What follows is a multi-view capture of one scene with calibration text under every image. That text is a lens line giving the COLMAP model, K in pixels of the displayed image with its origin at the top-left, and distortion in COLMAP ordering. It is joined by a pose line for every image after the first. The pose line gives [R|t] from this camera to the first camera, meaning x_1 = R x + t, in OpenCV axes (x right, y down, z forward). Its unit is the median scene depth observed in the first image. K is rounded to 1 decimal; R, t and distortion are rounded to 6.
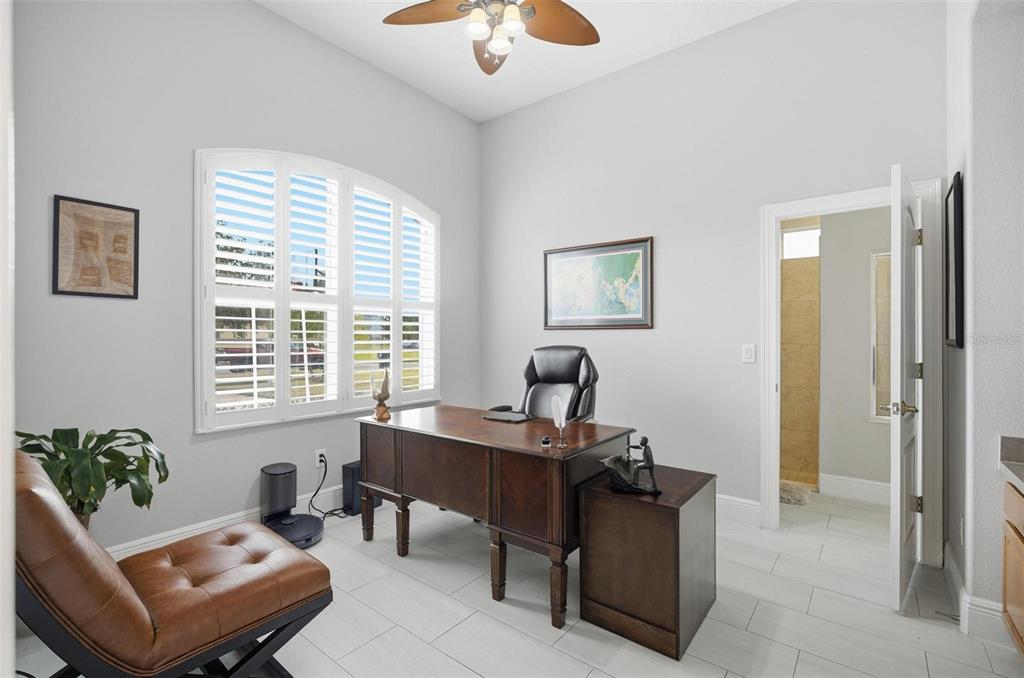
lens RADIAL K [[451.6, 0, 514.5], [0, 451.6, 337.3], [0, 0, 1]] dist [0.002830, 0.001657]
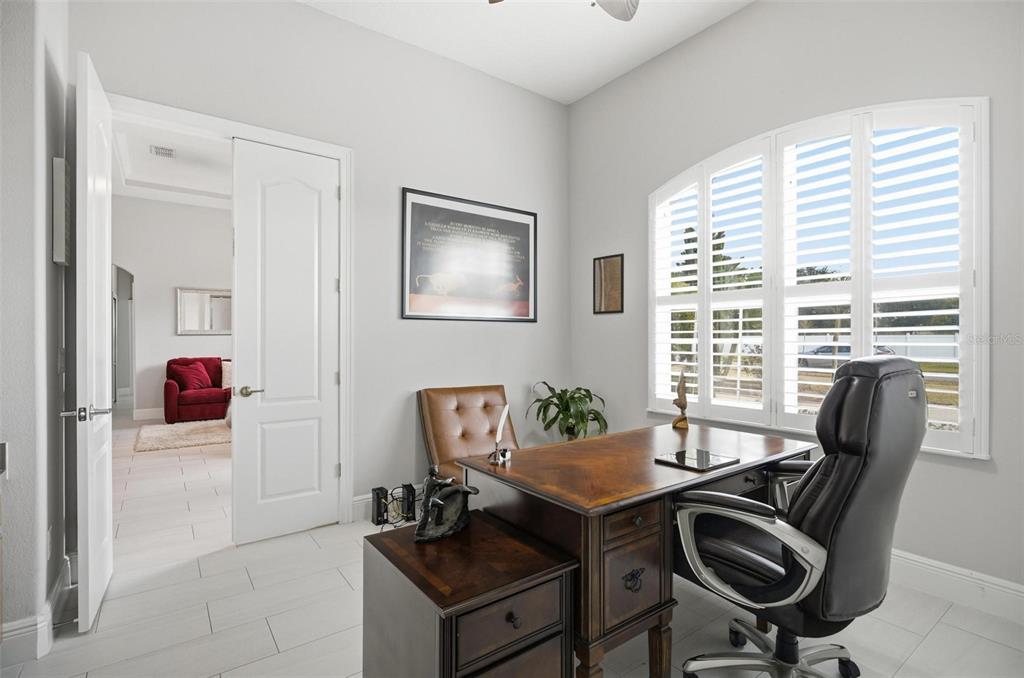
lens RADIAL K [[482.5, 0, 512.9], [0, 482.5, 339.9], [0, 0, 1]] dist [0.001070, 0.000093]
pose [[-0.267508, -0.003270, -0.963550, 0.640281], [-0.003024, 0.999992, -0.002554, 0.009322], [0.963551, 0.002231, -0.267516, 0.832724]]
